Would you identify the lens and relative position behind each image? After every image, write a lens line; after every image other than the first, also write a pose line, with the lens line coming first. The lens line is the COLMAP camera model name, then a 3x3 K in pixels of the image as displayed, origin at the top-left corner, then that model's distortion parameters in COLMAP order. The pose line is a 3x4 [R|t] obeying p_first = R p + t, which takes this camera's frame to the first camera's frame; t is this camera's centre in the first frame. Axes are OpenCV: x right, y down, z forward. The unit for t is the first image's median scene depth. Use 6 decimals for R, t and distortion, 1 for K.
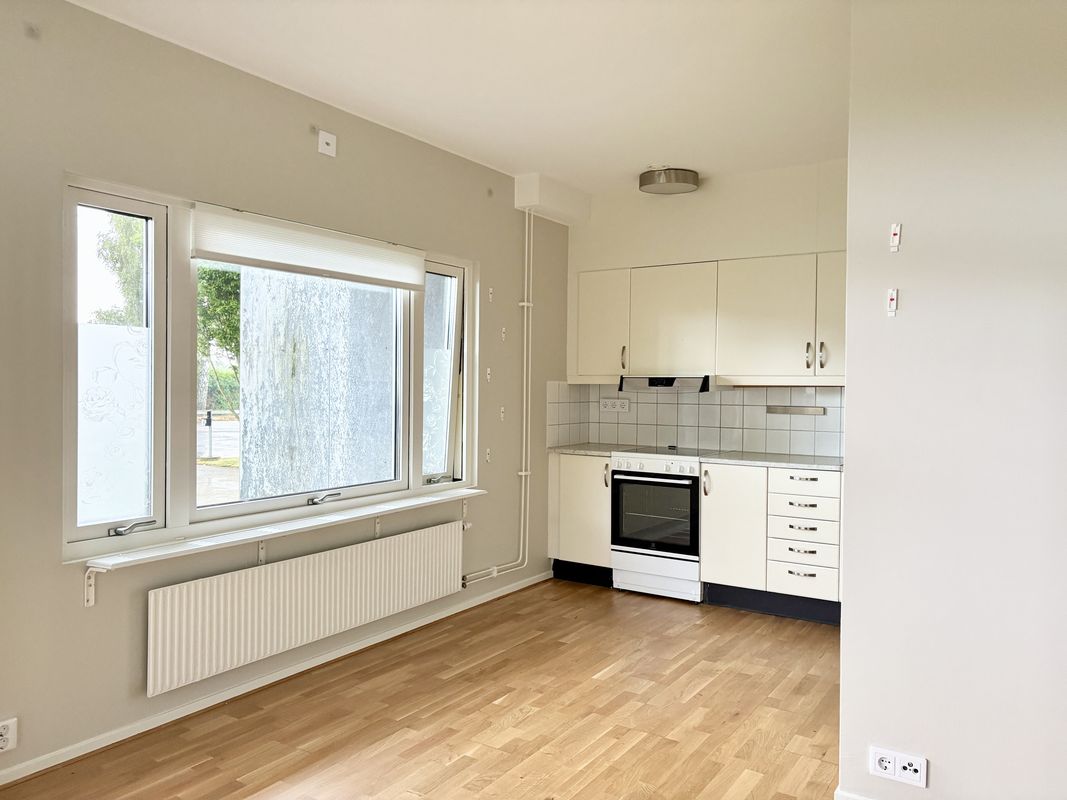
lens RADIAL K [[799.7, 0, 534.6], [0, 799.7, 396.4], [0, 0, 1]] dist [0.025658, -0.029098]
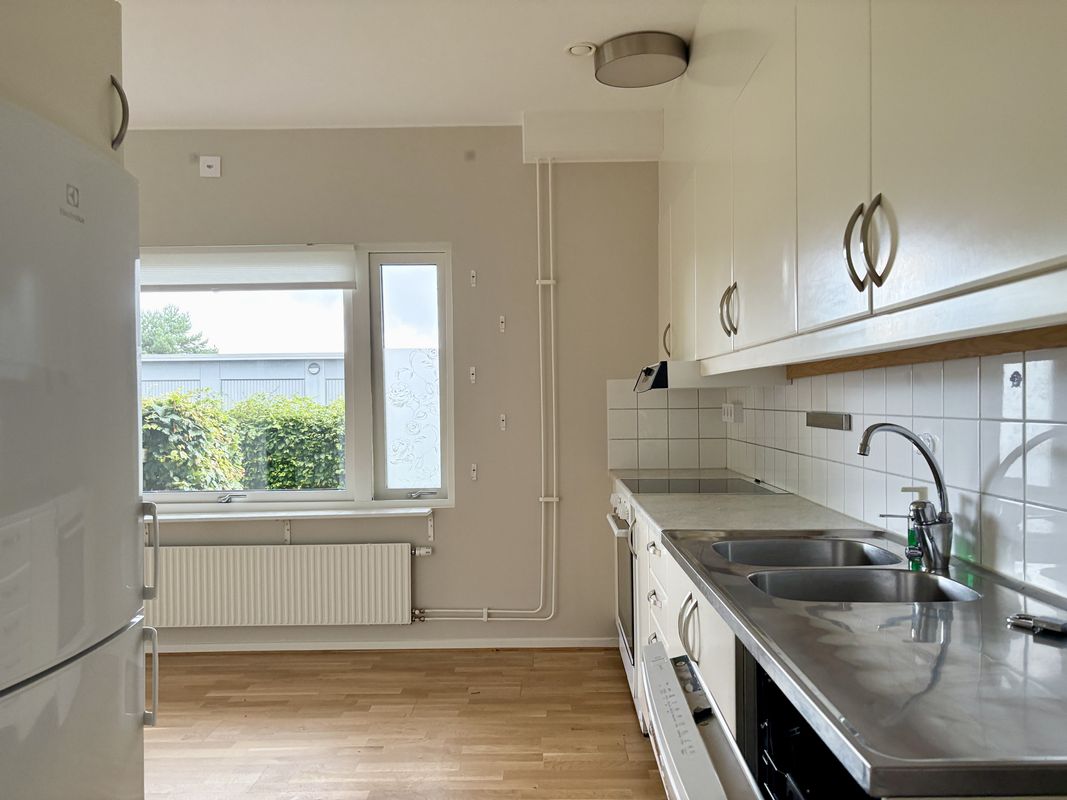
lens RADIAL K [[799.7, 0, 542.0], [0, 799.7, 416.3], [0, 0, 1]] dist [0.025658, -0.029098]
pose [[0.537756, -0.002040, -0.843098, 0.713609], [0.005719, 0.999983, 0.001229, 0.015585], [0.843081, -0.005483, 0.537759, 0.643963]]
